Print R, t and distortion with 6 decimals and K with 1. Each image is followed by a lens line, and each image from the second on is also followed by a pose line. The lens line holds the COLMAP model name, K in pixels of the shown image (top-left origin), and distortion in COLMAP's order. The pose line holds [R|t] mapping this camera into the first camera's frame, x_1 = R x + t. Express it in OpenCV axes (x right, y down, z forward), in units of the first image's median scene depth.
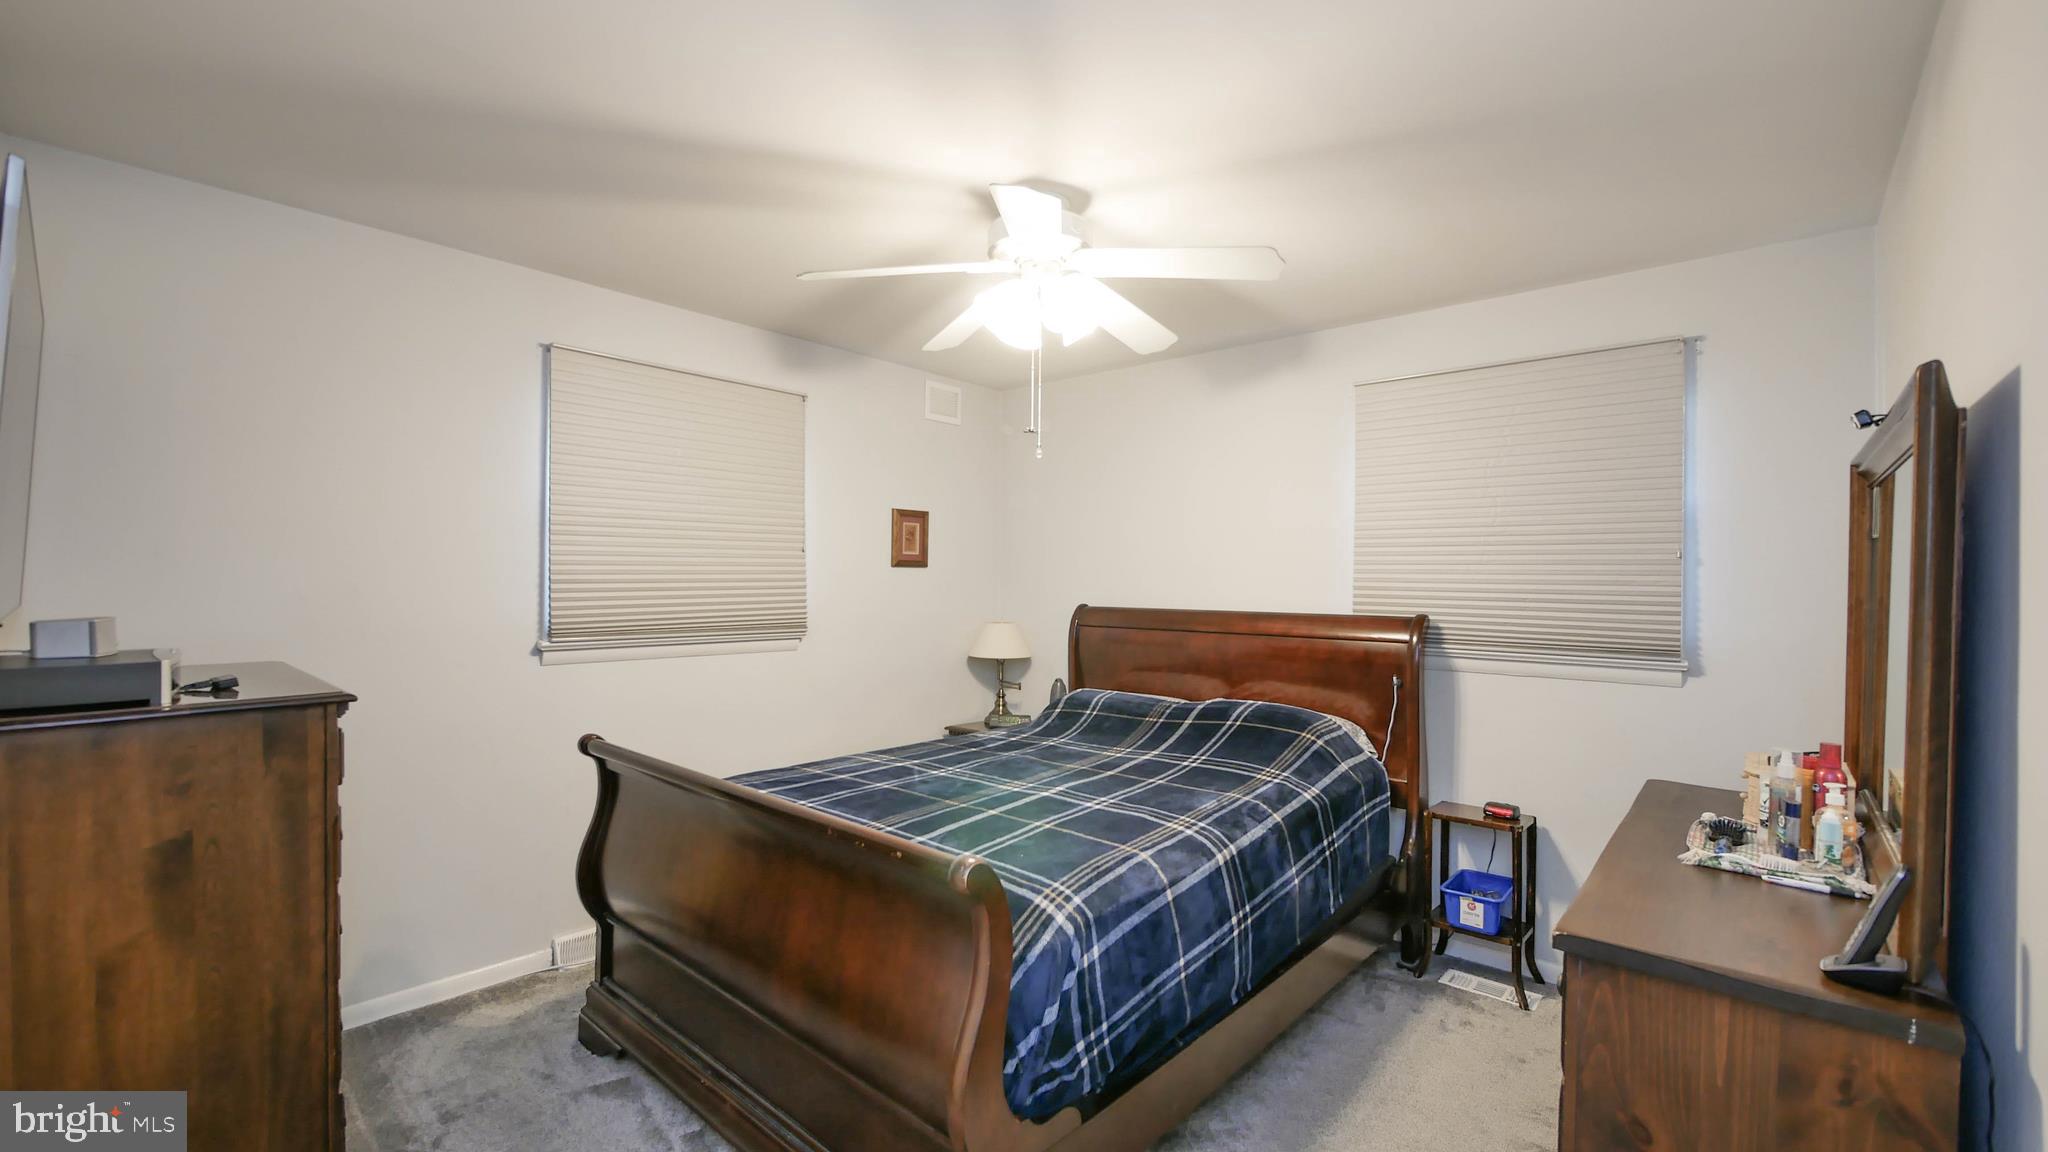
lens RADIAL K [[841.9, 0, 1029.6], [0, 841.9, 577.6], [0, 0, 1]] dist [-0.007451, 0.000639]
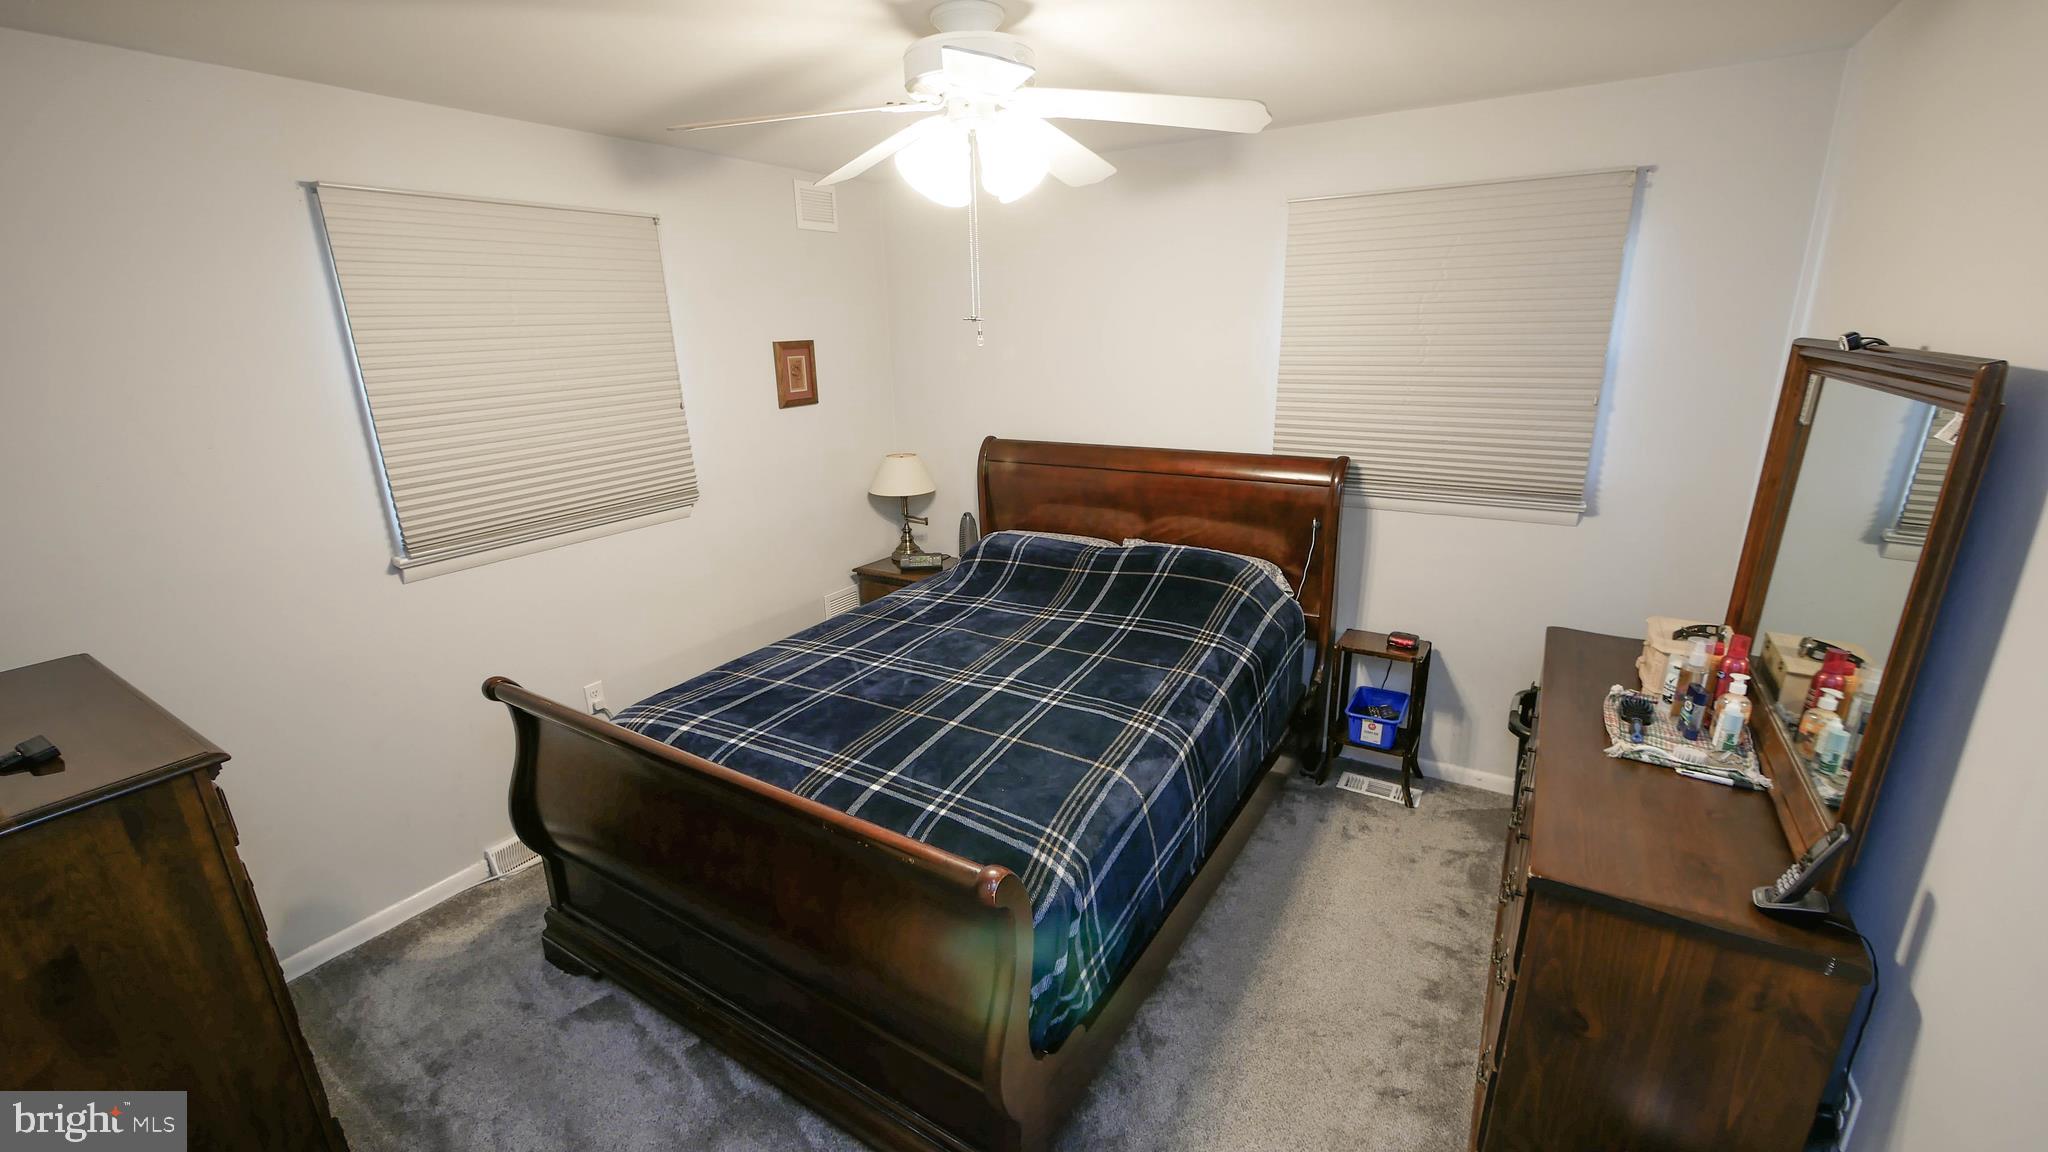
lens RADIAL K [[841.9, 0, 1019.2], [0, 841.9, 577.9], [0, 0, 1]] dist [-0.007451, 0.000639]
pose [[0.987024, -0.077440, 0.140664, -0.082342], [0.033565, 0.956171, 0.290877, -0.149895], [-0.157024, -0.282381, 0.946364, 0.087606]]
